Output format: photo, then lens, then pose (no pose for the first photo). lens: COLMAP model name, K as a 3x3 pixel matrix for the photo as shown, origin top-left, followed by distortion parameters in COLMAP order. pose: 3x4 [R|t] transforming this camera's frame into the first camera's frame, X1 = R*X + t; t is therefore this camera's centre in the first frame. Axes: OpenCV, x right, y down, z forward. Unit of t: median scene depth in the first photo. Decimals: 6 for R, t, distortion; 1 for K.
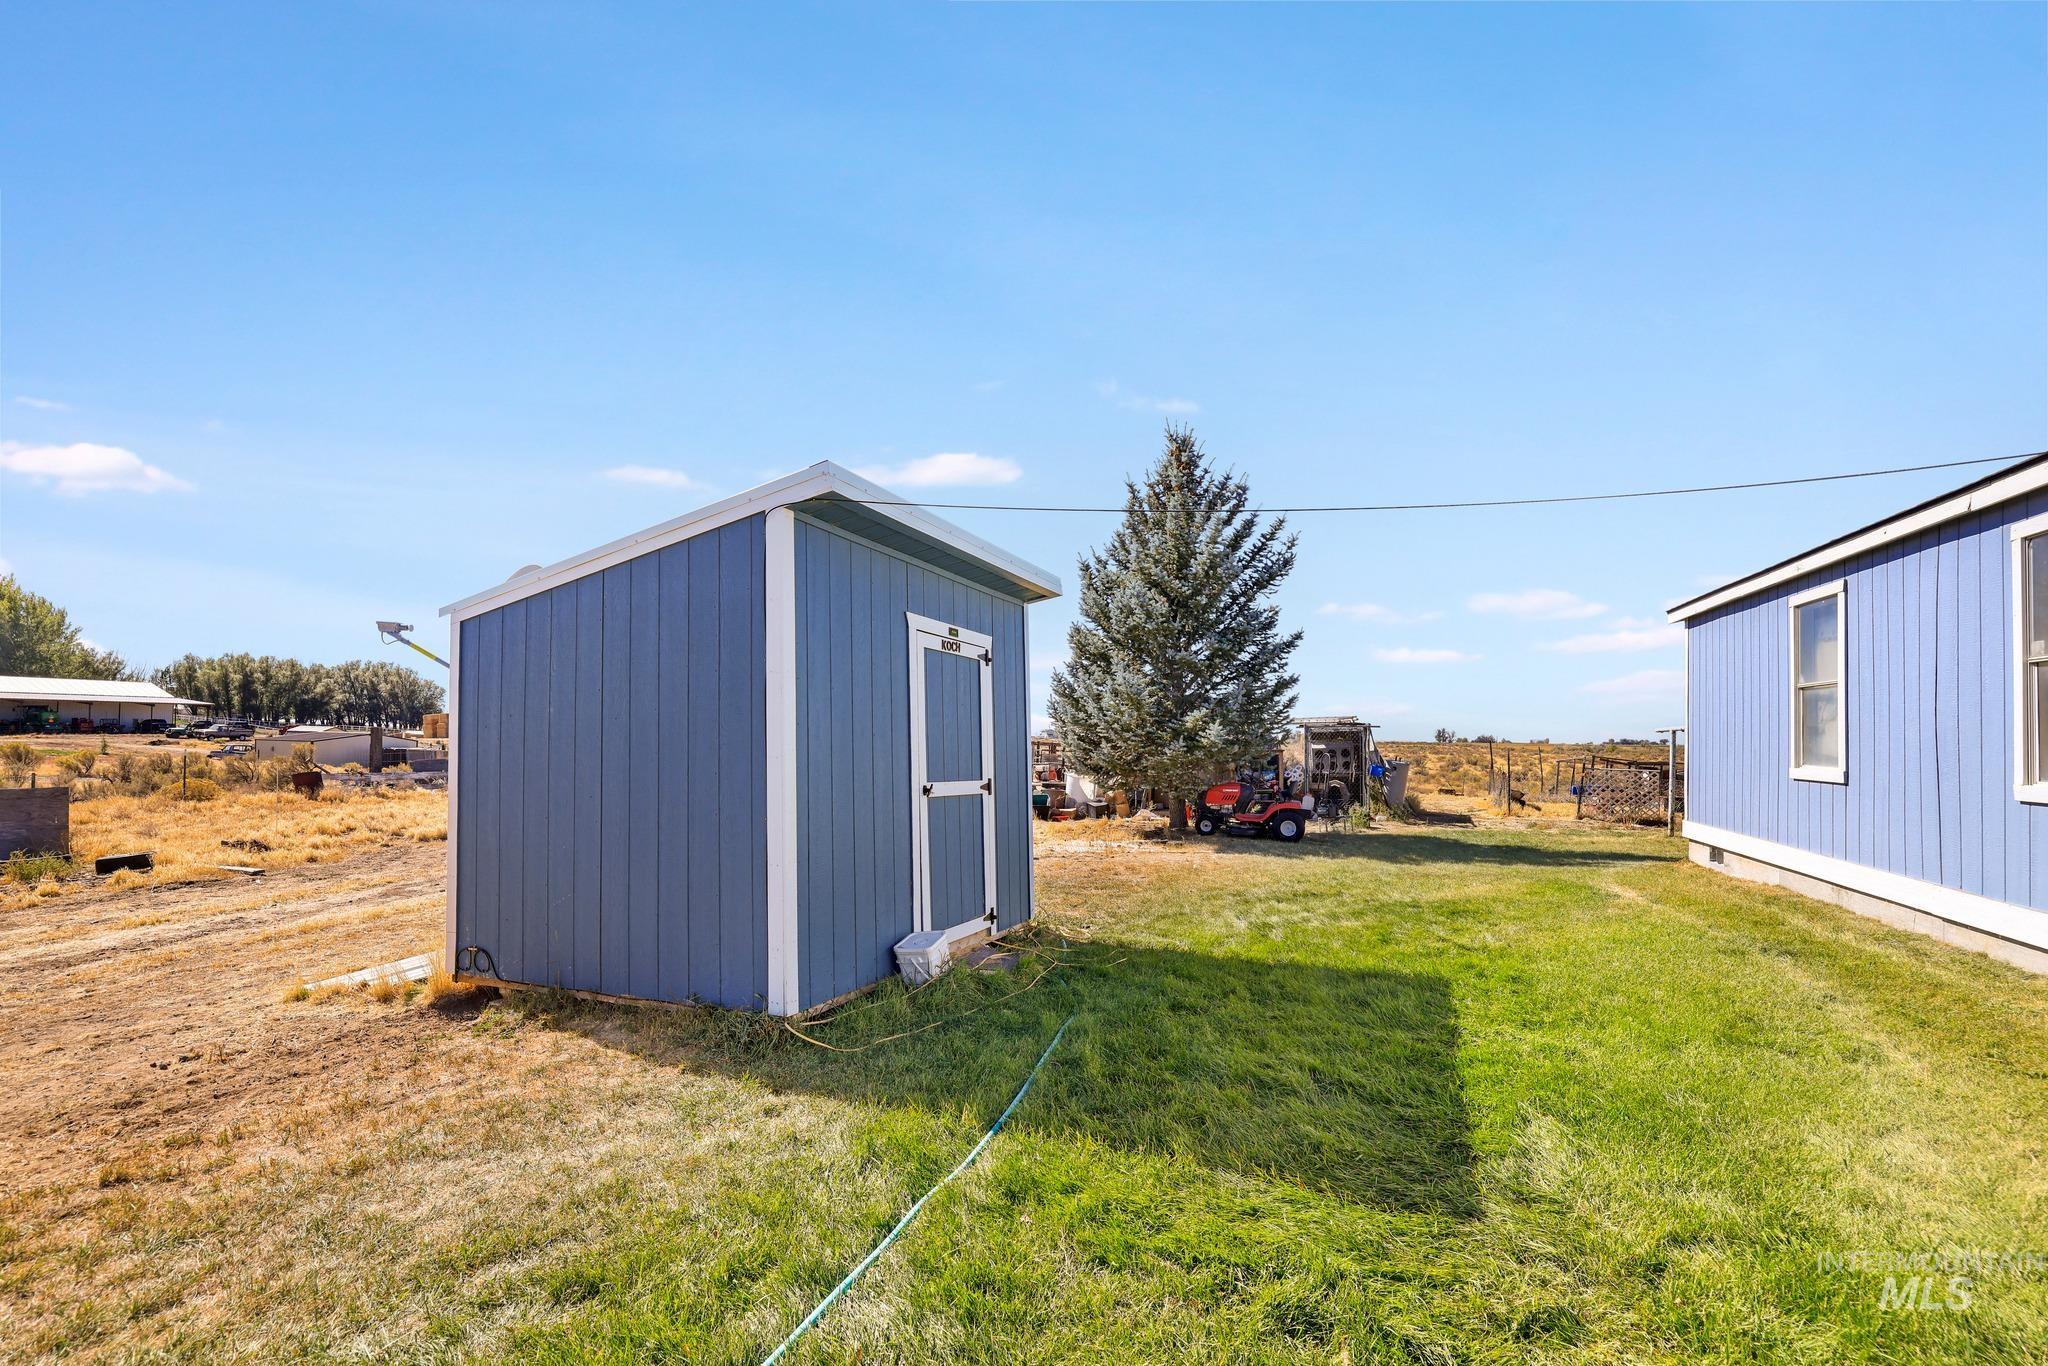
lens RADIAL K [[880.2, 0, 973.8], [0, 880.2, 718.2], [0, 0, 1]] dist [-0.040977, 0.000064]
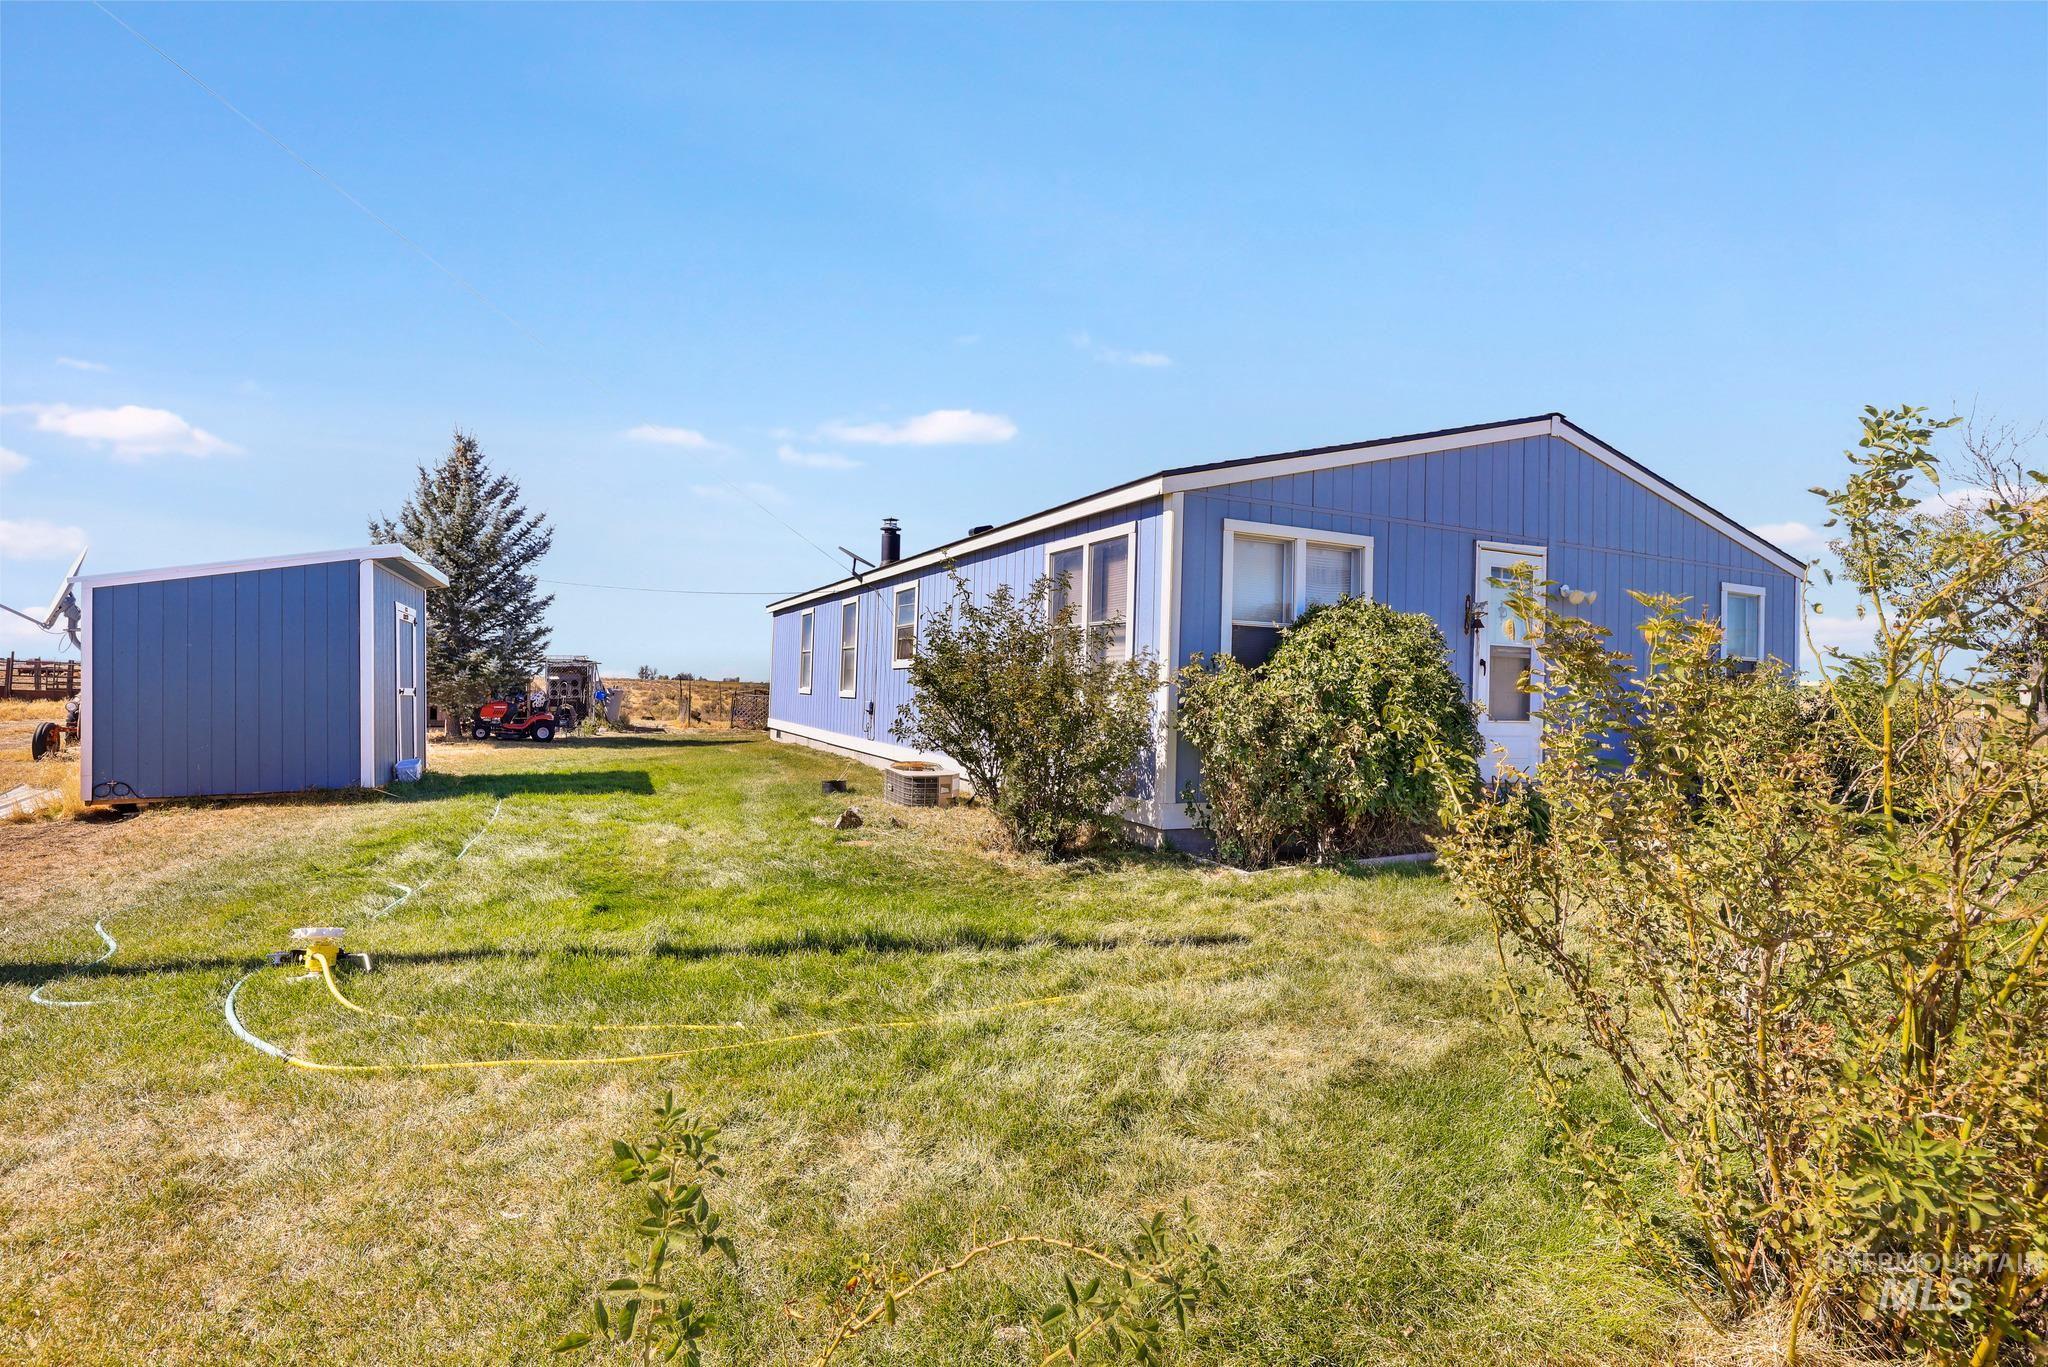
lens RADIAL K [[910.4, 0, 1009.5], [0, 910.4, 670.4], [0, 0, 1]] dist [-0.044678, 0.018688]
pose [[0.639143, 0.020674, 0.768810, -0.272019], [-0.035185, 0.999378, 0.002376, -0.006976], [-0.768283, -0.028570, 0.639473, -0.500160]]
